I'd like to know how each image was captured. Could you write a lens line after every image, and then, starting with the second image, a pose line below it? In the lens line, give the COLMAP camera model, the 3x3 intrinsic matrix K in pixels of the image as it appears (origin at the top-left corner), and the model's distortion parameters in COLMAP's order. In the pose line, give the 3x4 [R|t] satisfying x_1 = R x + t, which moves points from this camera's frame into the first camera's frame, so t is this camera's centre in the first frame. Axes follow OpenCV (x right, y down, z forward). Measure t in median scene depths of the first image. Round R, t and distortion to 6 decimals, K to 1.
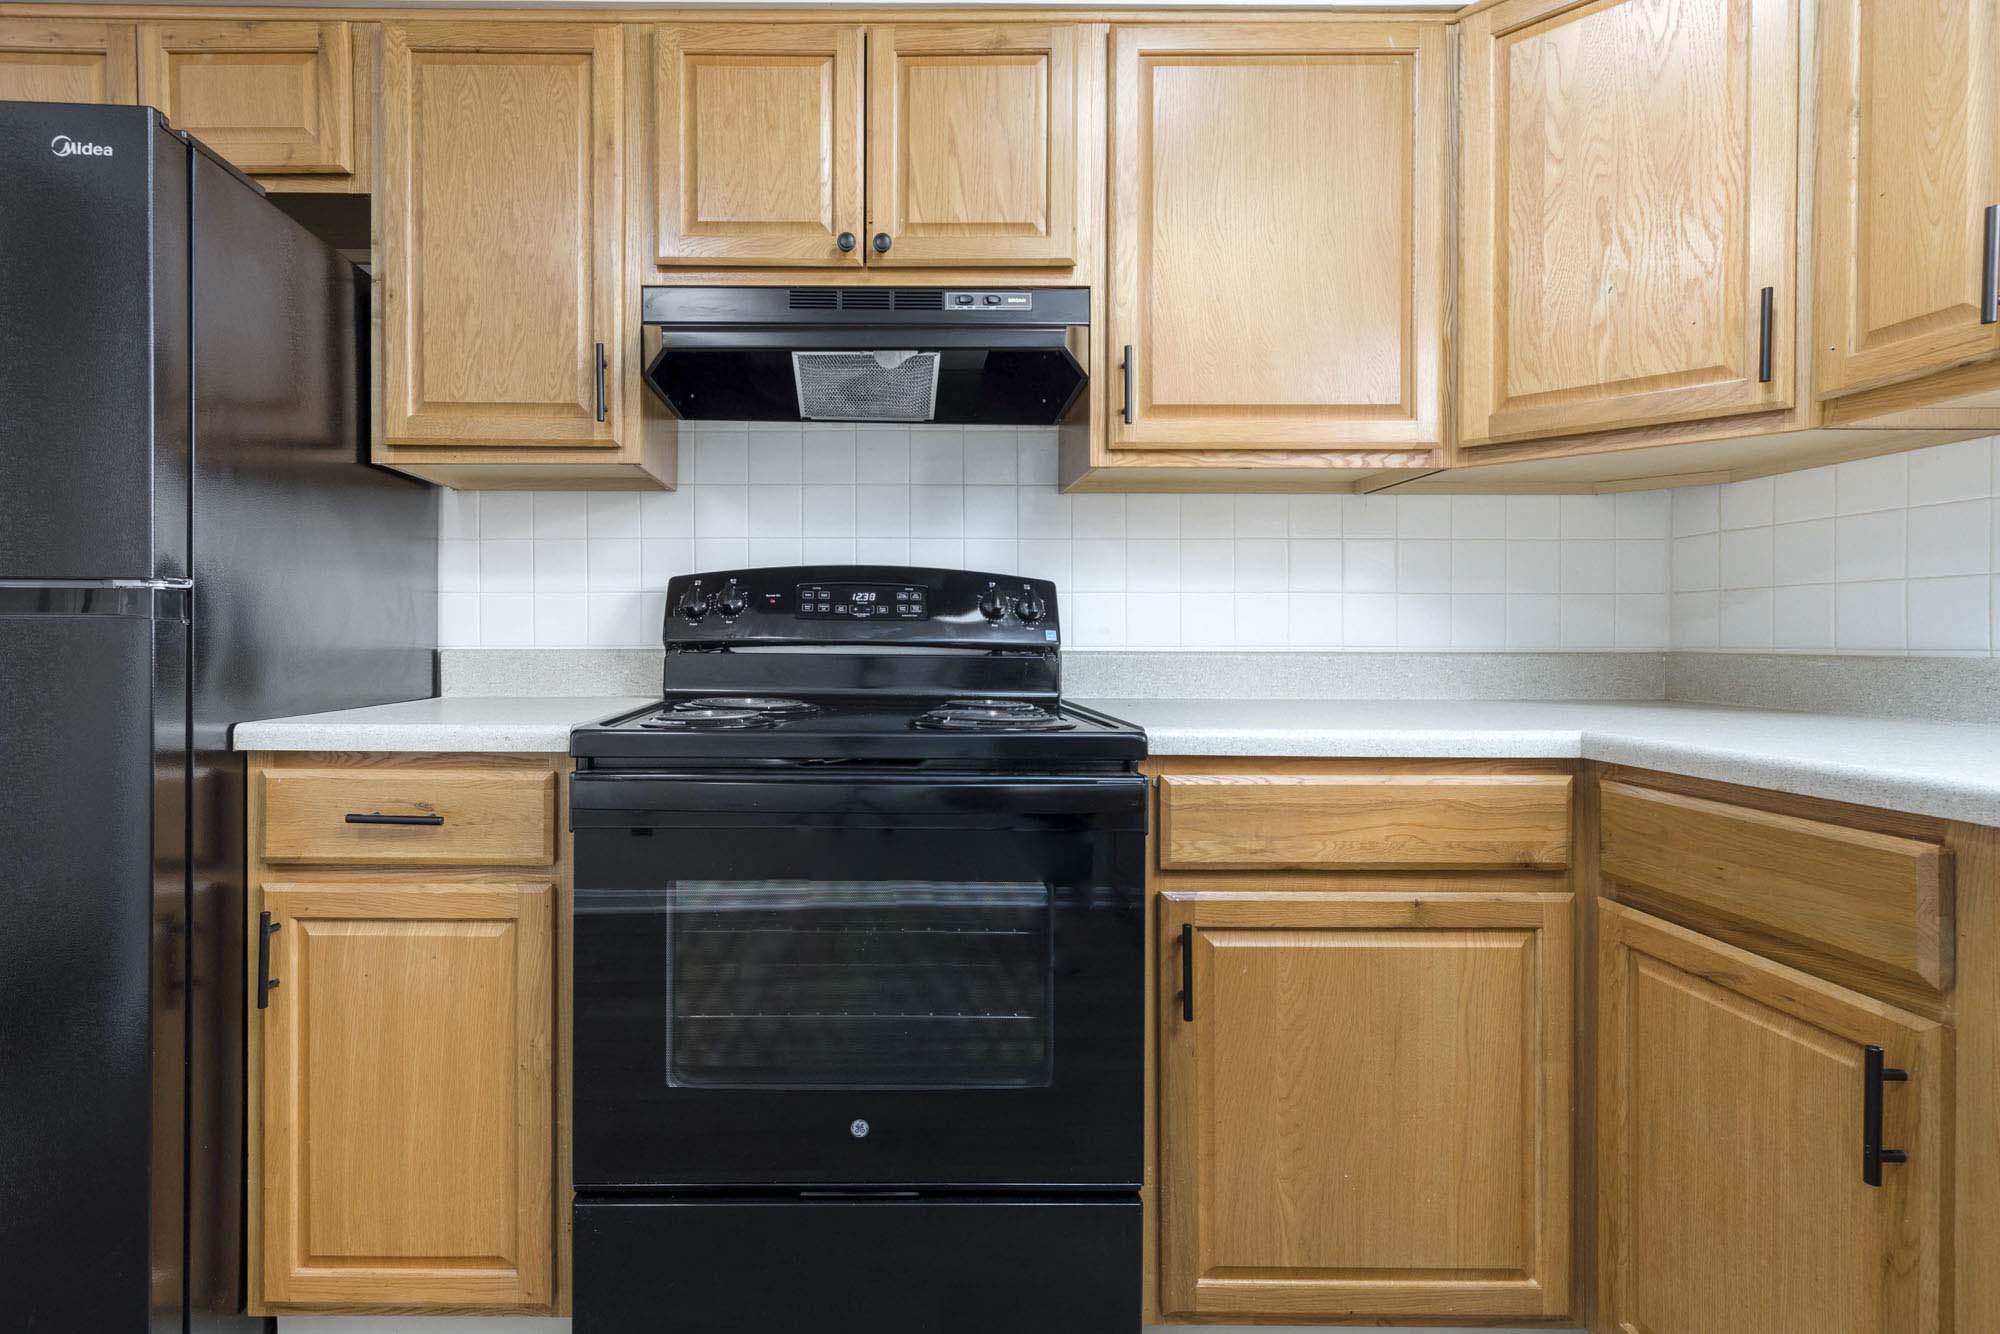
lens RADIAL K [[951.0, 0, 875.6], [0, 951.0, 640.9], [0, 0, 1]] dist [0.004063, -0.000177]
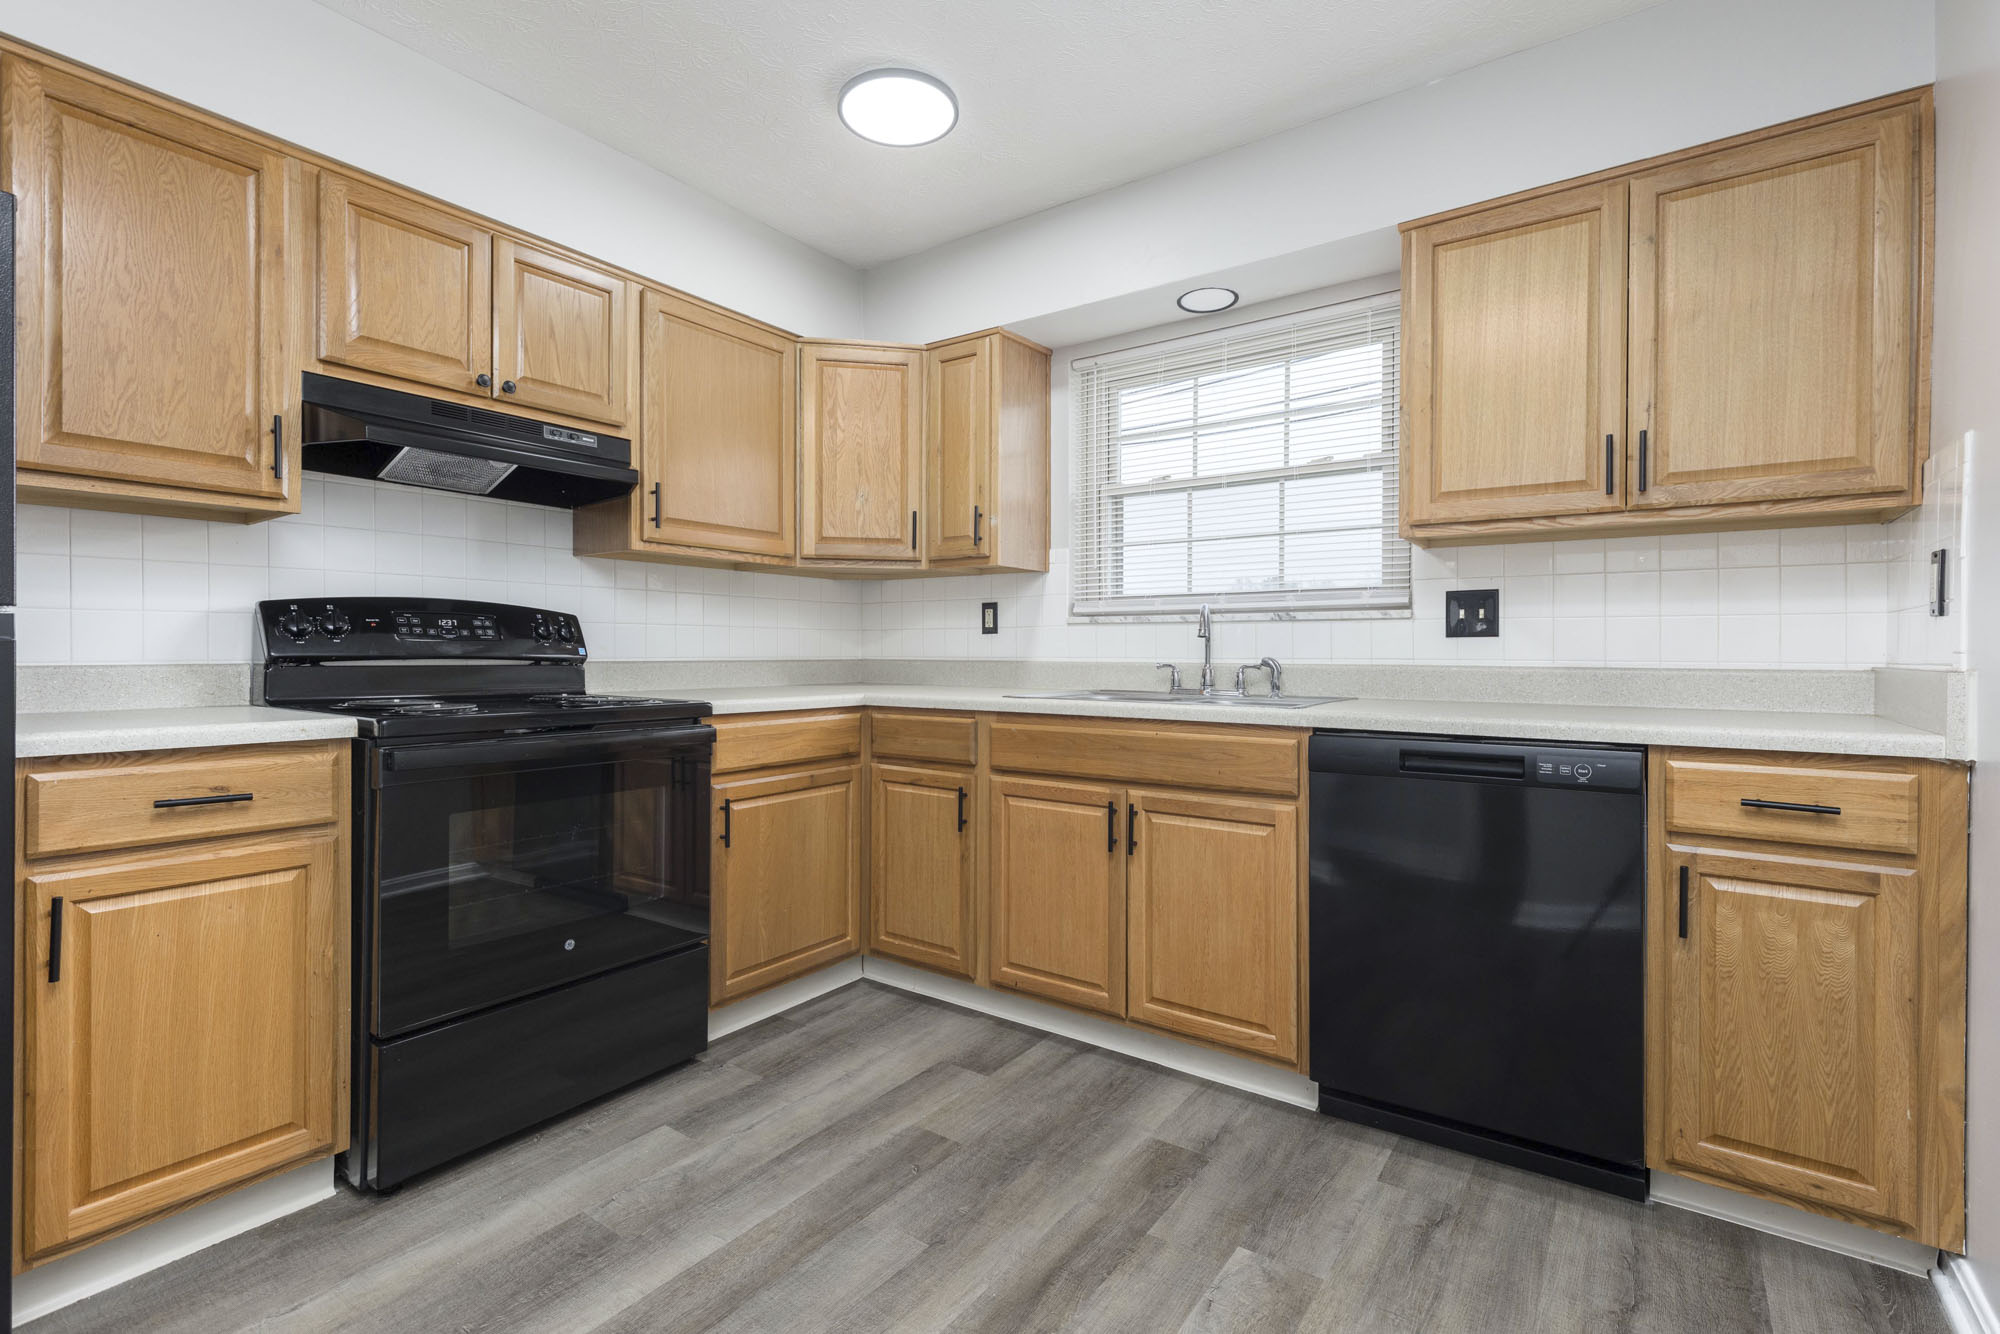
lens RADIAL K [[913.8, 0, 999.9], [0, 913.8, 599.0], [0, 0, 1]] dist [-0.000877, -0.000569]
pose [[0.577326, 0.046076, 0.815213, -0.812224], [0.000746, 0.998376, -0.056957, -0.007205], [-0.816514, 0.033491, 0.576354, -0.508930]]
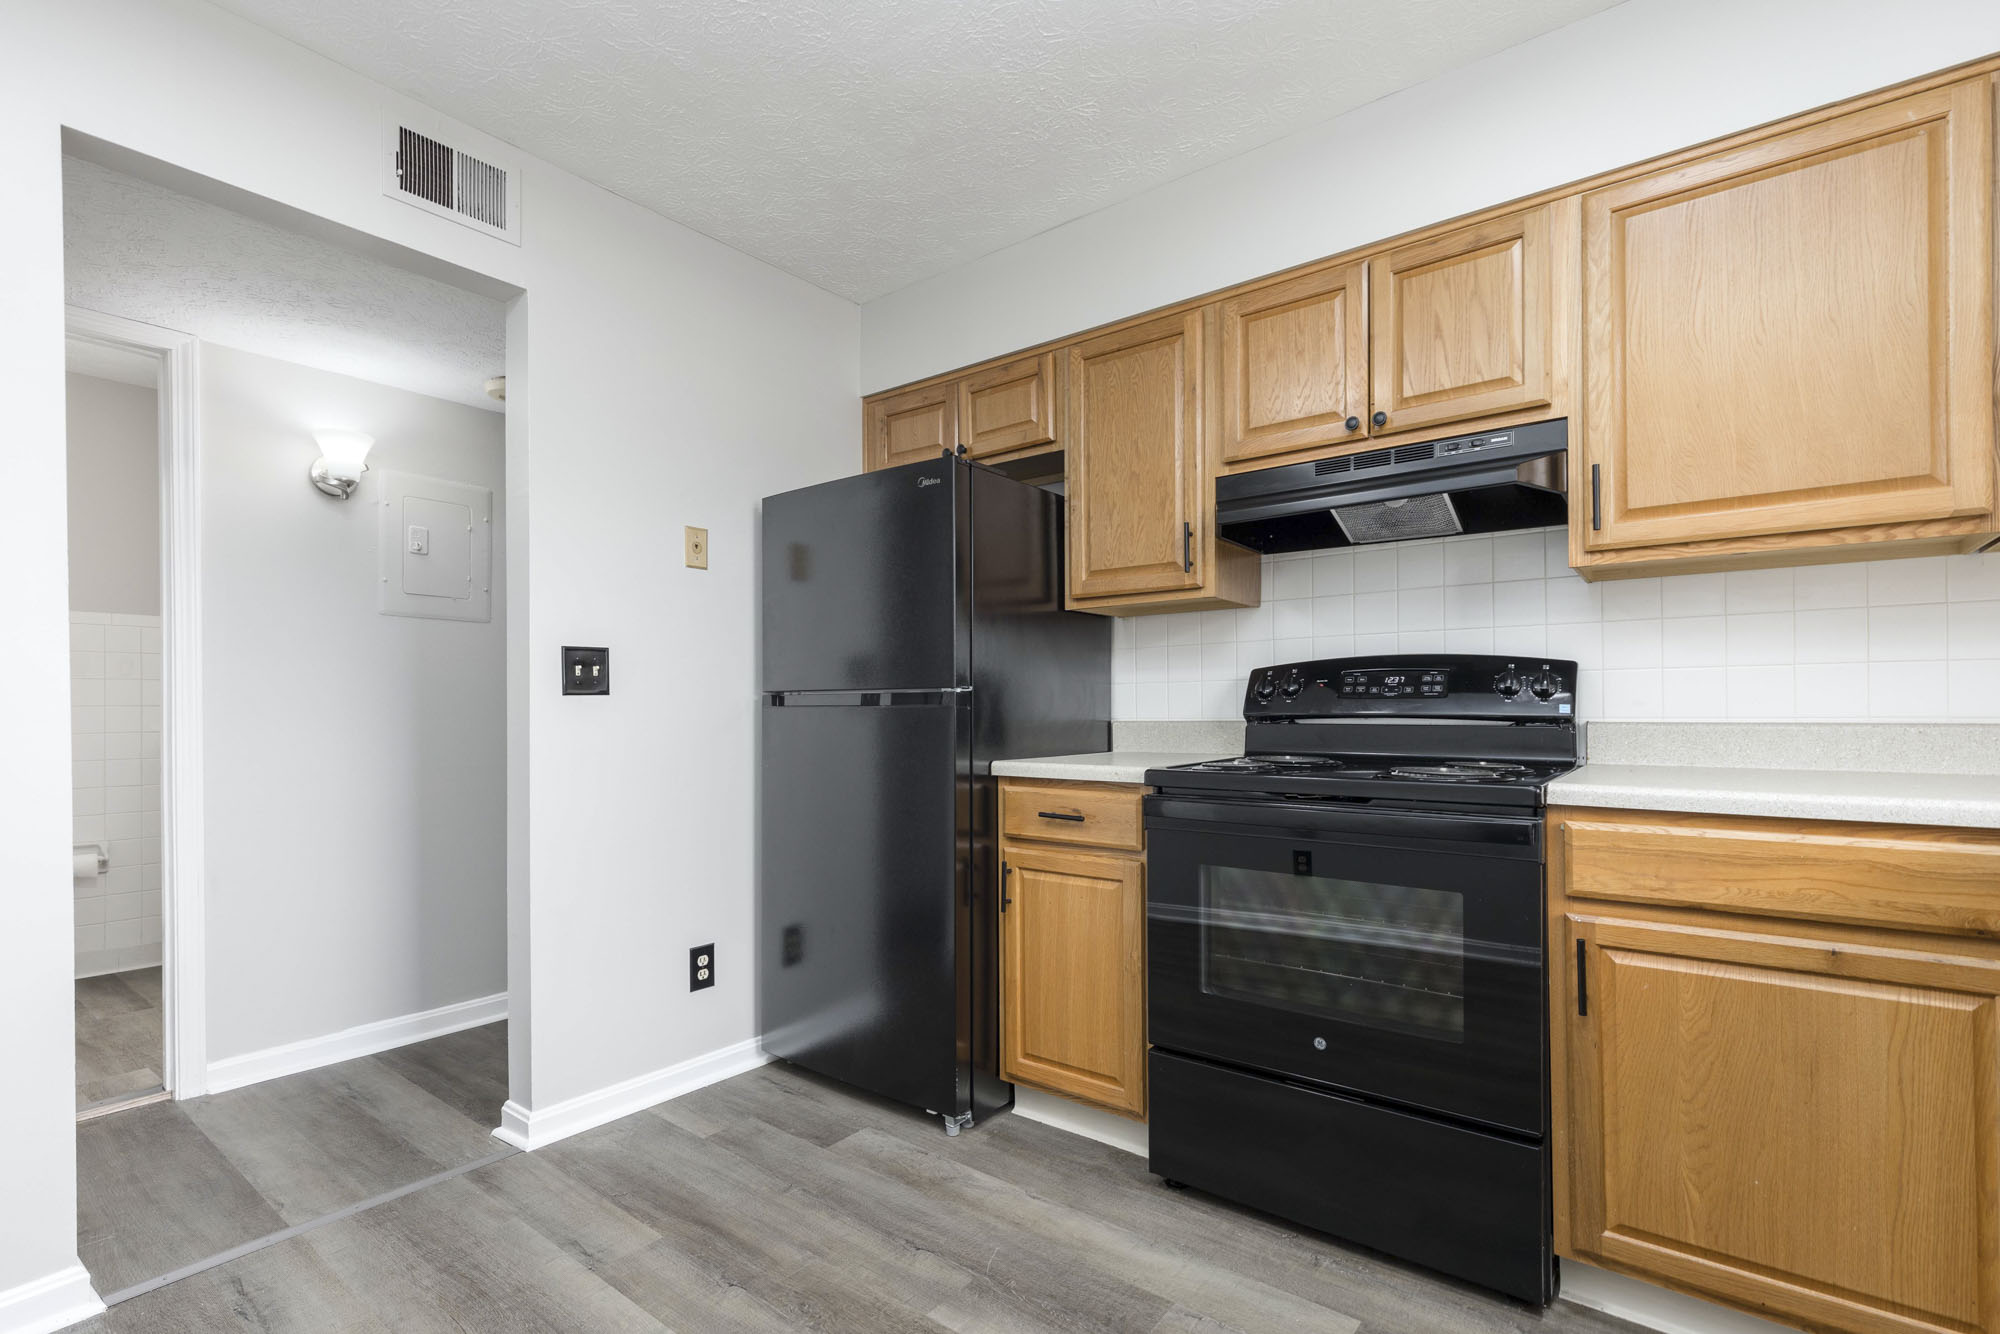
lens RADIAL K [[911.5, 0, 991.2], [0, 911.5, 674.2], [0, 0, 1]] dist [0.004874, -0.000204]
pose [[0.787144, -0.032226, -0.615926, 0.418191], [0.008354, 0.999100, -0.041597, -0.009493], [0.616712, 0.027597, 0.786705, -0.402353]]
